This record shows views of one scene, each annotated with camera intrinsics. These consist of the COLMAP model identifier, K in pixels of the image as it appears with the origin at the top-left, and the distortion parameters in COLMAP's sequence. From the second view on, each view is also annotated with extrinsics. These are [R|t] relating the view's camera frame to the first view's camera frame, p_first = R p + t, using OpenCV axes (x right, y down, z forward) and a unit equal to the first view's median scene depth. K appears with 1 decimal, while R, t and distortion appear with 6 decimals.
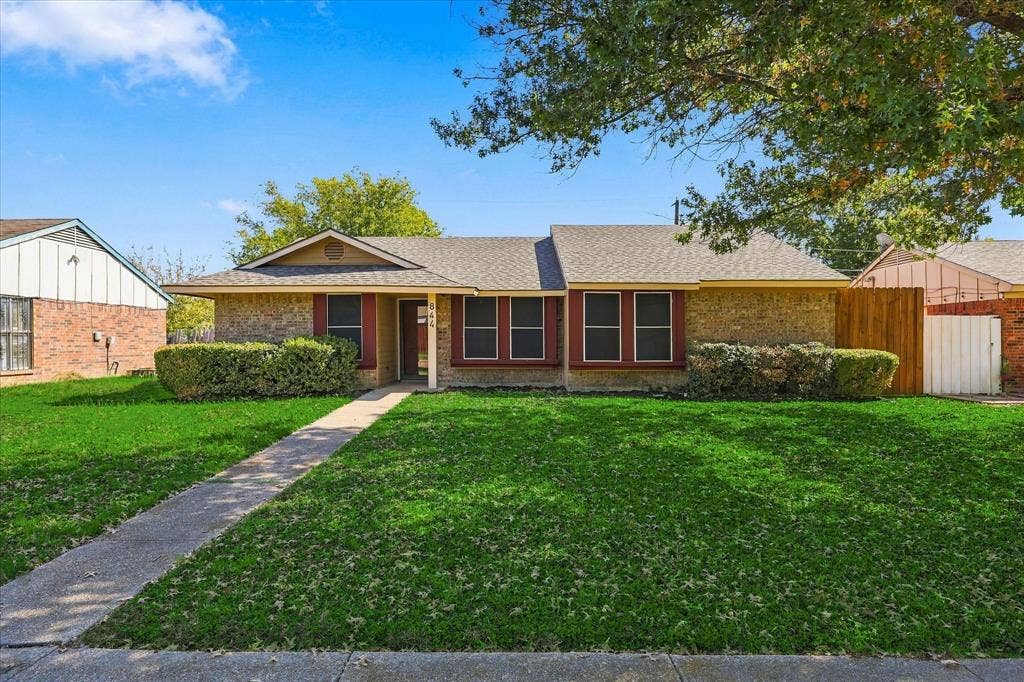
lens RADIAL K [[377.1, 0, 471.8], [0, 377.1, 338.9], [0, 0, 1]] dist [0.000128, 0.000085]
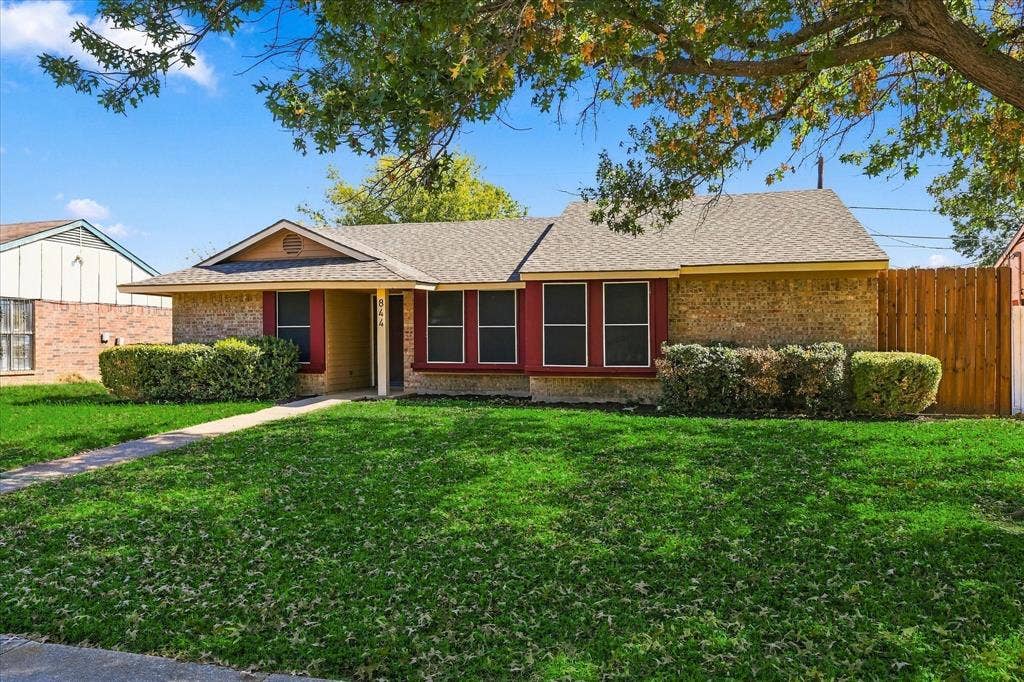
lens RADIAL K [[449.7, 0, 513.8], [0, 449.7, 338.8], [0, 0, 1]] dist [0.001760, 0.000592]
pose [[0.988044, -0.002018, -0.154160, 0.365214], [0.002045, 0.999998, 0.000020, -0.001322], [0.154160, -0.000335, 0.988046, 0.001756]]
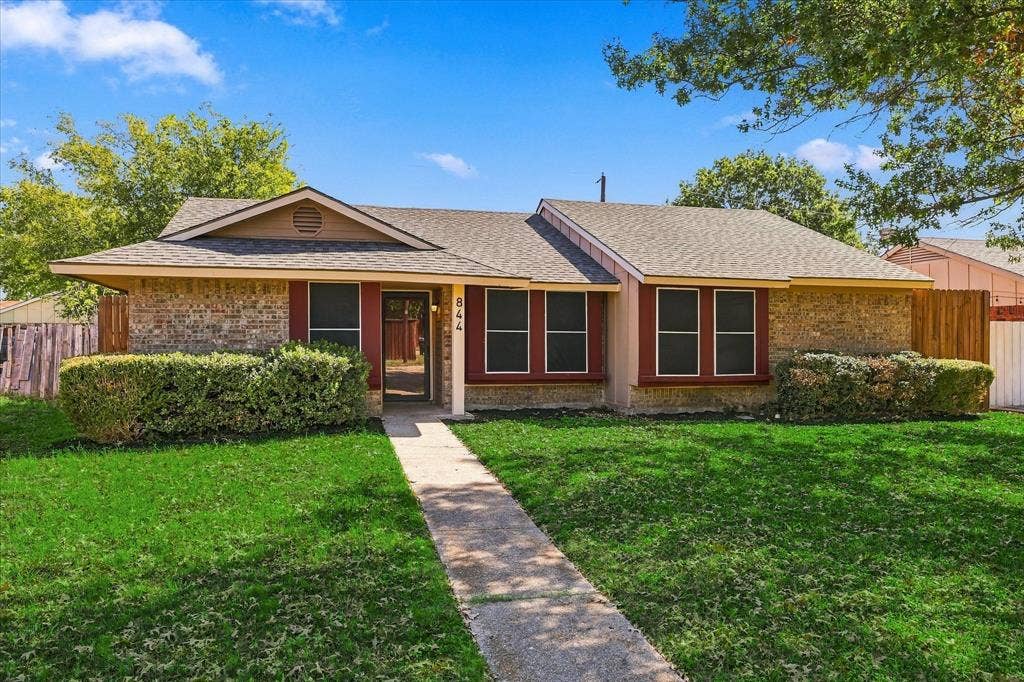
lens RADIAL K [[476.1, 0, 407.7], [0, 476.1, 339.5], [0, 0, 1]] dist [-0.000279, 0.000268]
pose [[0.984022, 0.002844, 0.178026, -0.367750], [-0.003075, 0.999995, 0.001020, -0.015171], [-0.178022, -0.001551, 0.984025, 0.110929]]
